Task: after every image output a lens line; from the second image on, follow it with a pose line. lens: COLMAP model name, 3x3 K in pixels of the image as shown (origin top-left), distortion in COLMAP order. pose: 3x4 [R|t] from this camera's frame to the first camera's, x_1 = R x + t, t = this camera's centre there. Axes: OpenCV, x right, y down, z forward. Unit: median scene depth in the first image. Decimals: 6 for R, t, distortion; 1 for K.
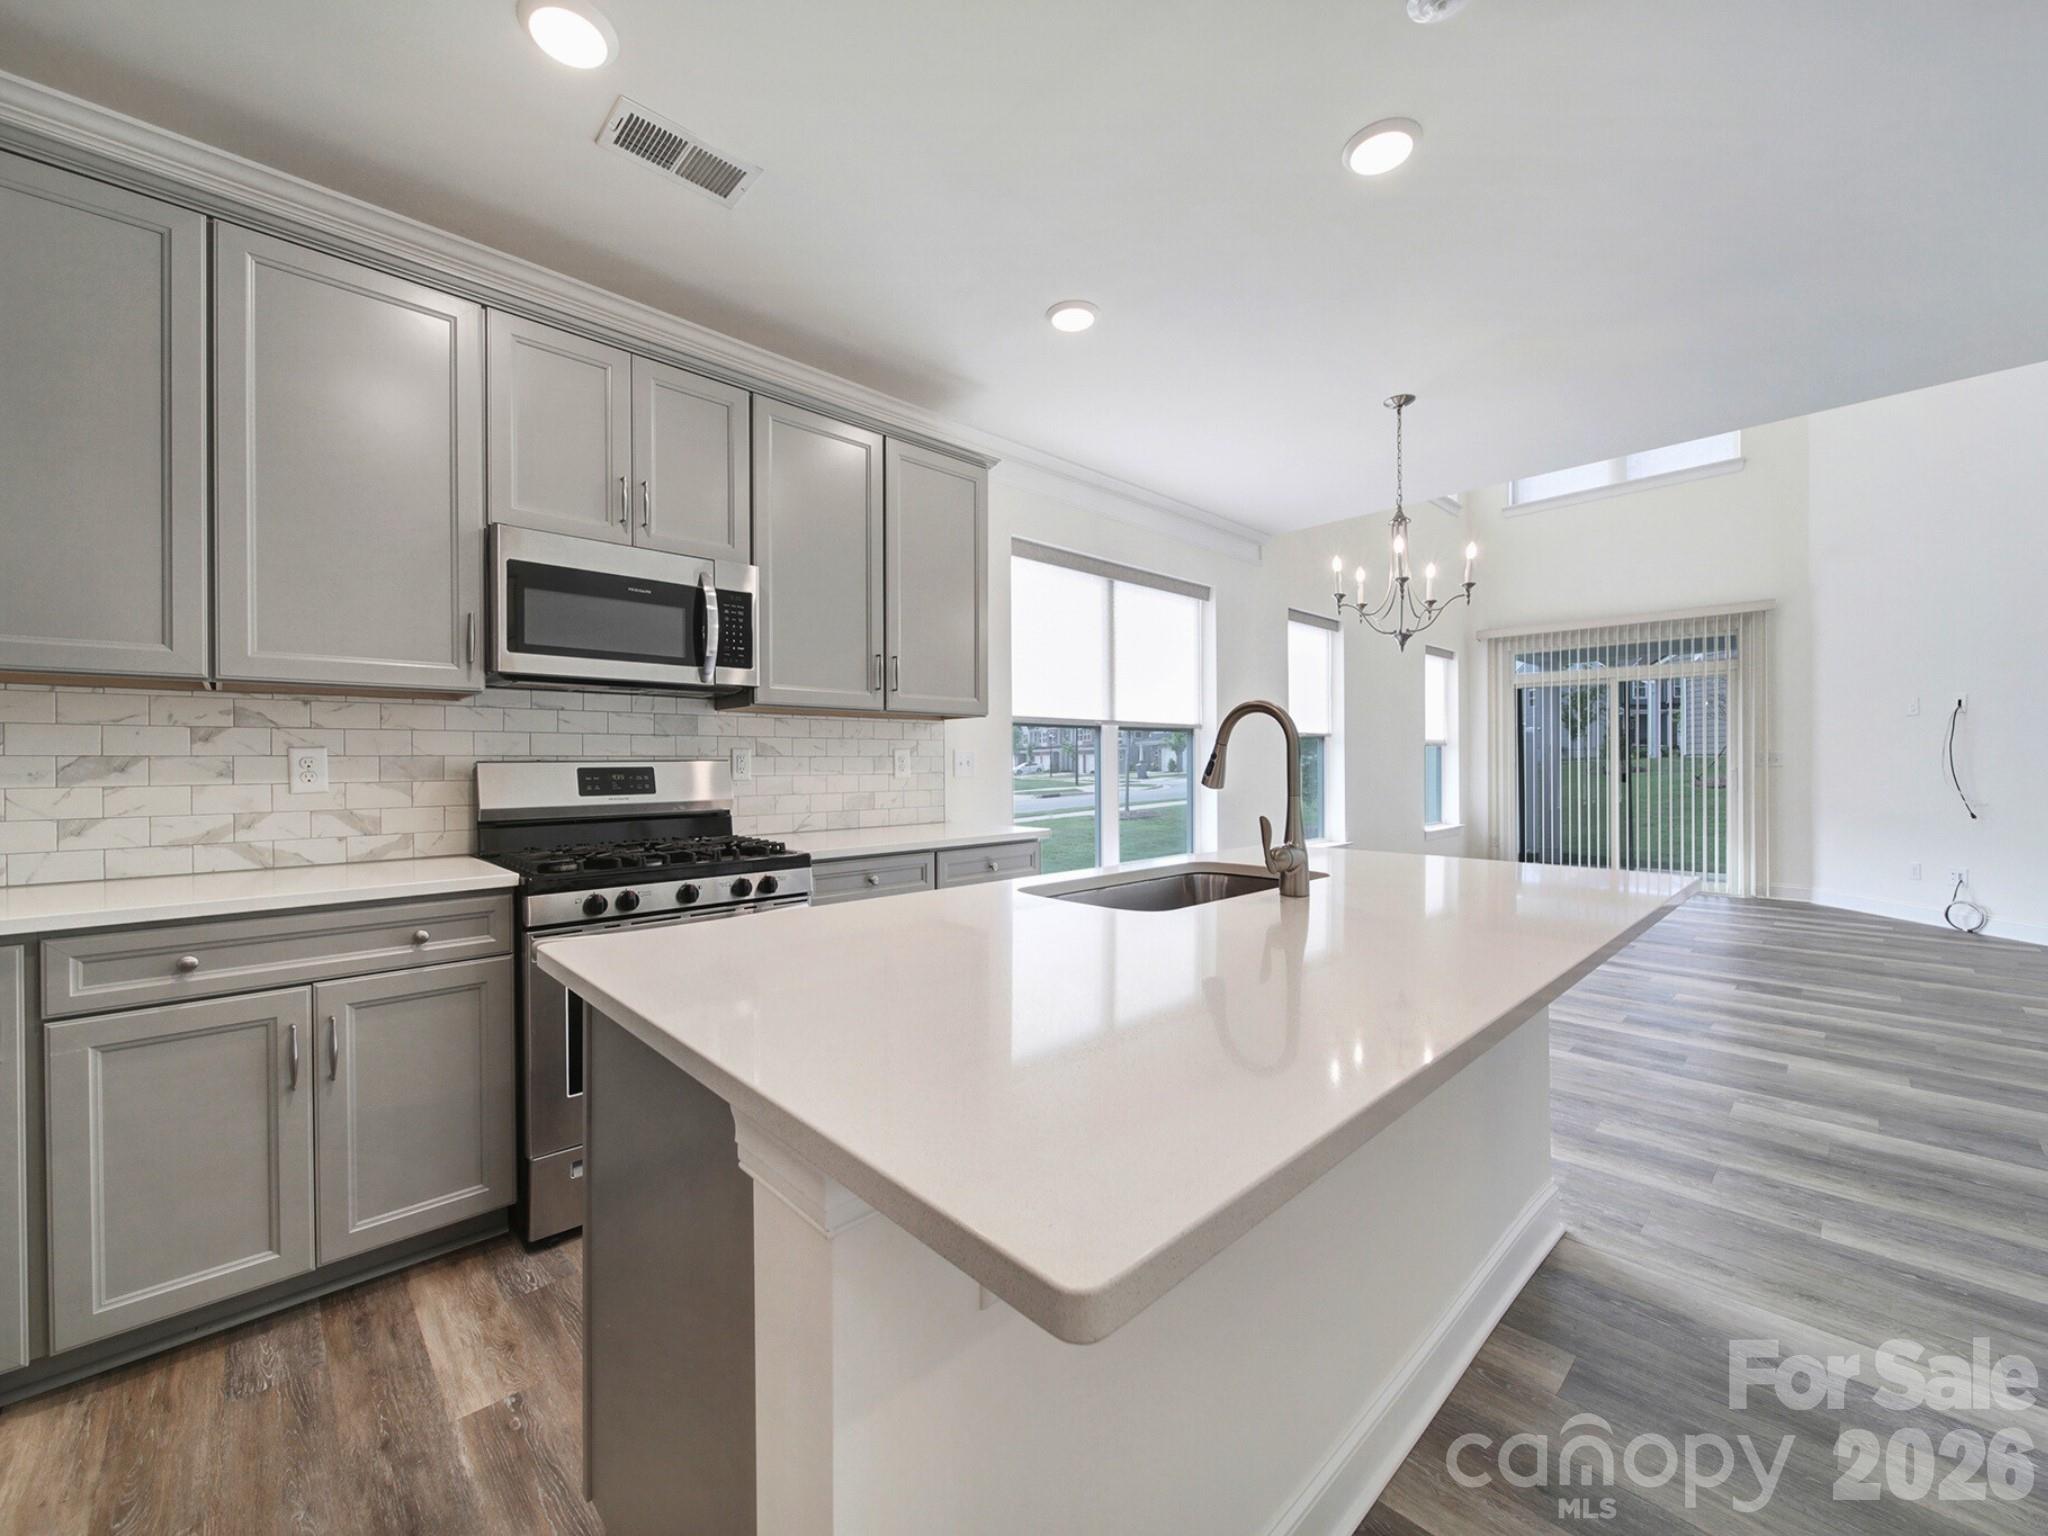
lens RADIAL K [[815.0, 0, 1029.2], [0, 815.0, 762.9], [0, 0, 1]] dist [-0.003989, -0.000597]
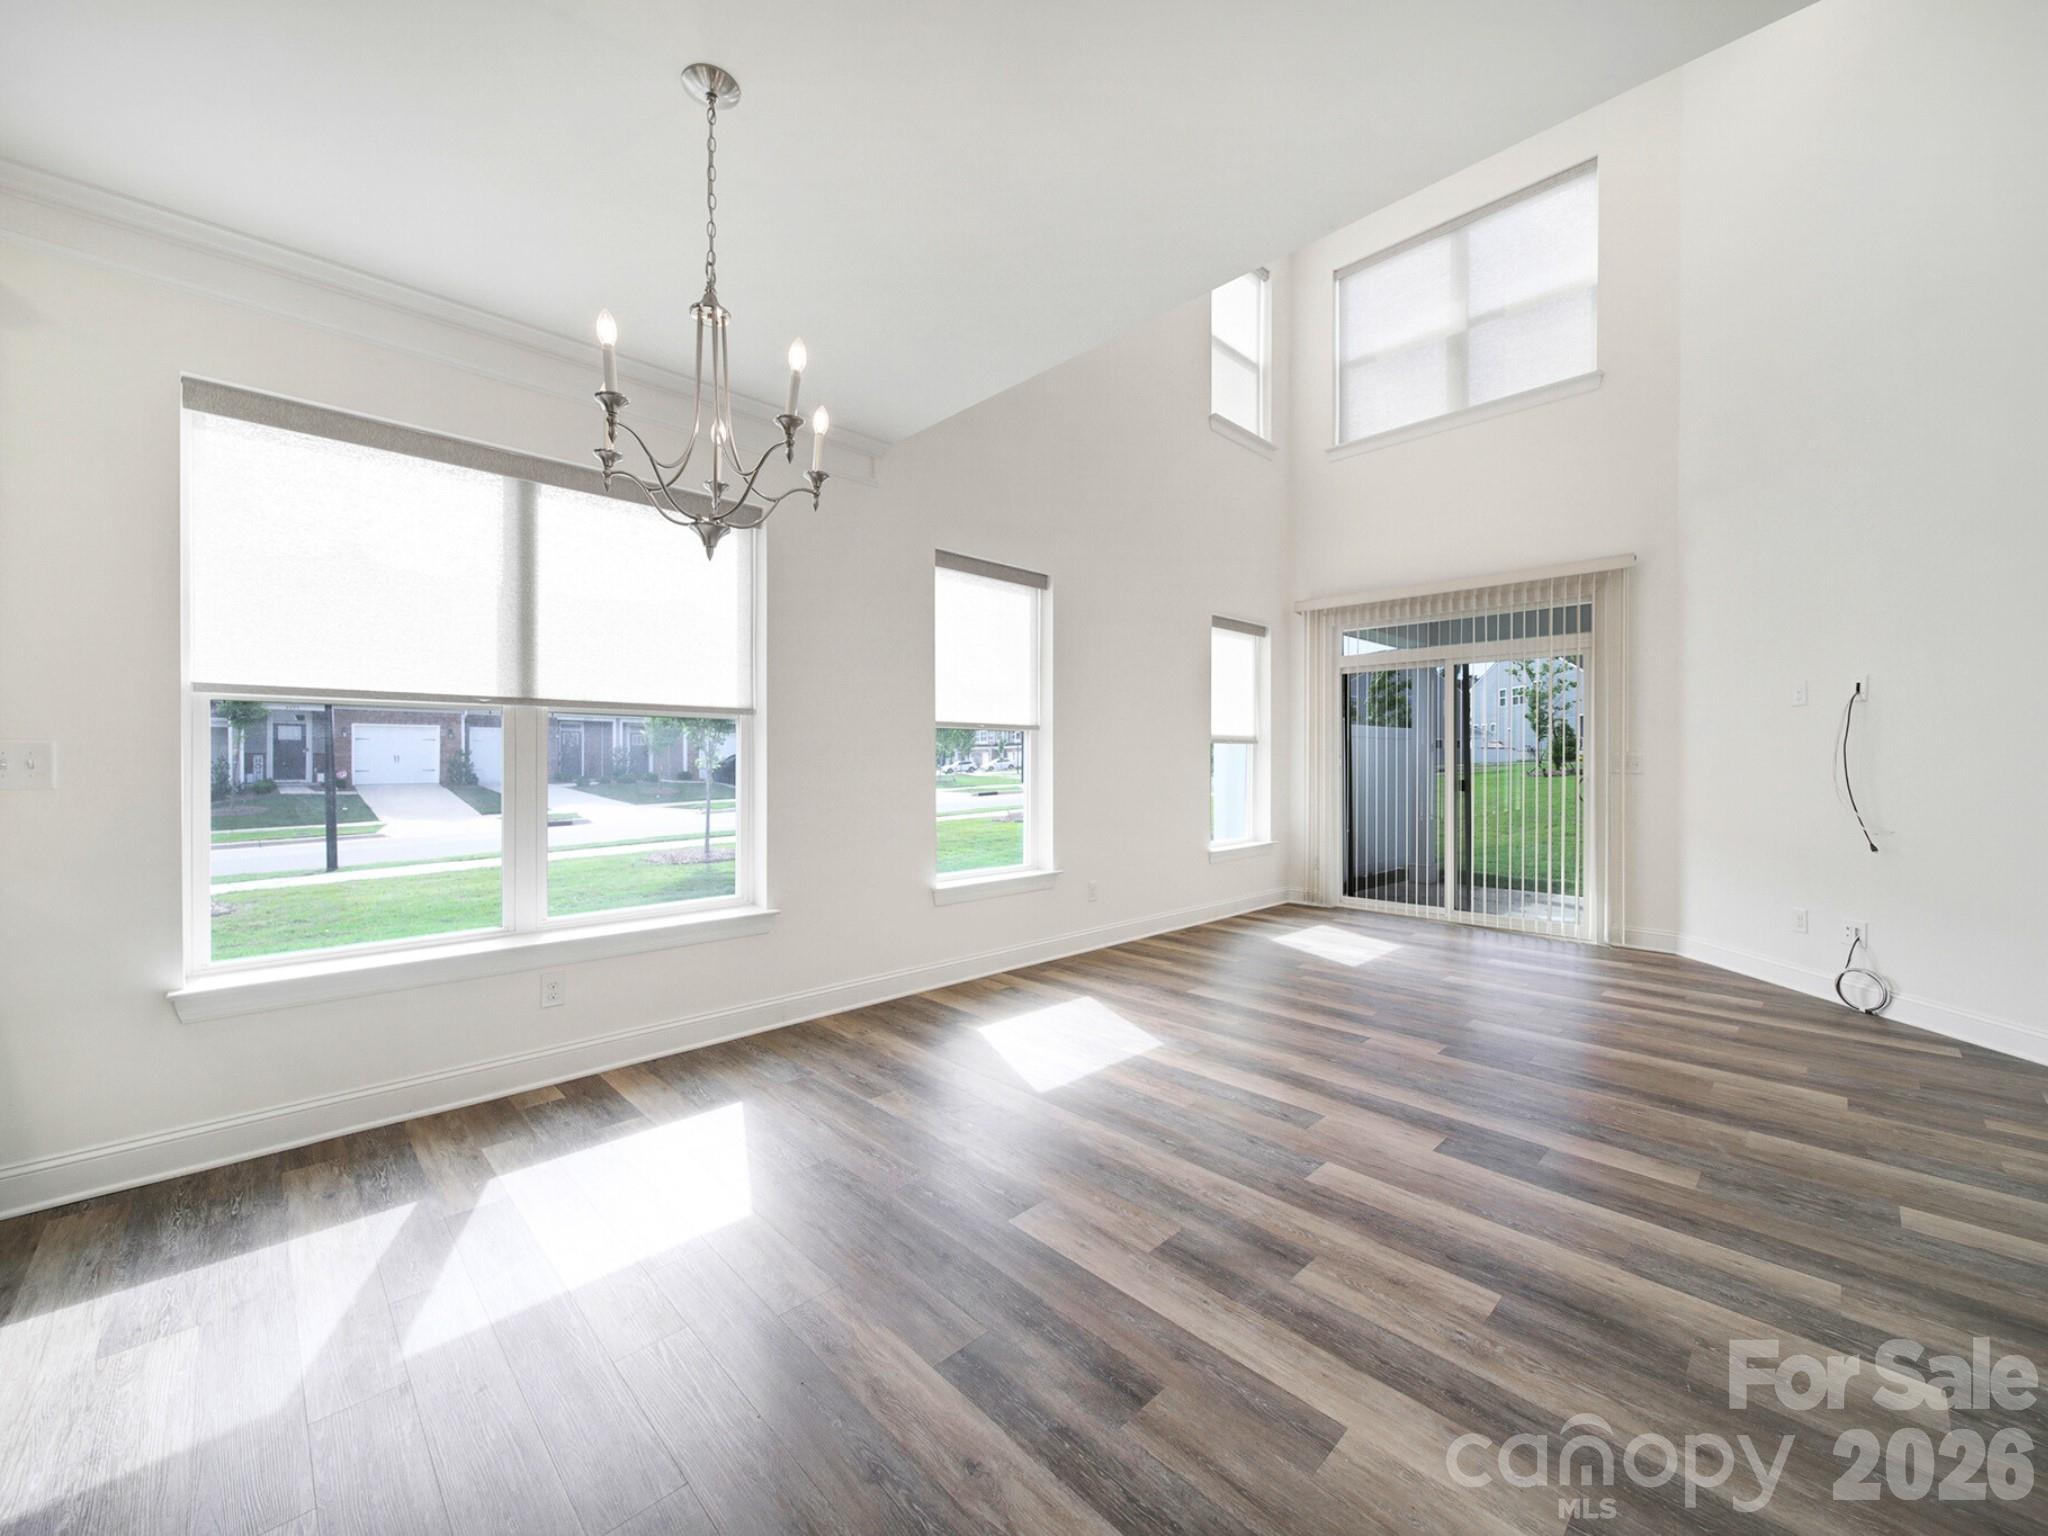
lens RADIAL K [[815.0, 0, 1022.8], [0, 815.0, 756.8], [0, 0, 1]] dist [-0.003989, -0.000597]
pose [[0.999950, 0.006468, 0.007583, 0.353195], [-0.006450, 0.999976, -0.002385, -0.006180], [-0.007598, 0.002336, 0.999968, 0.252813]]
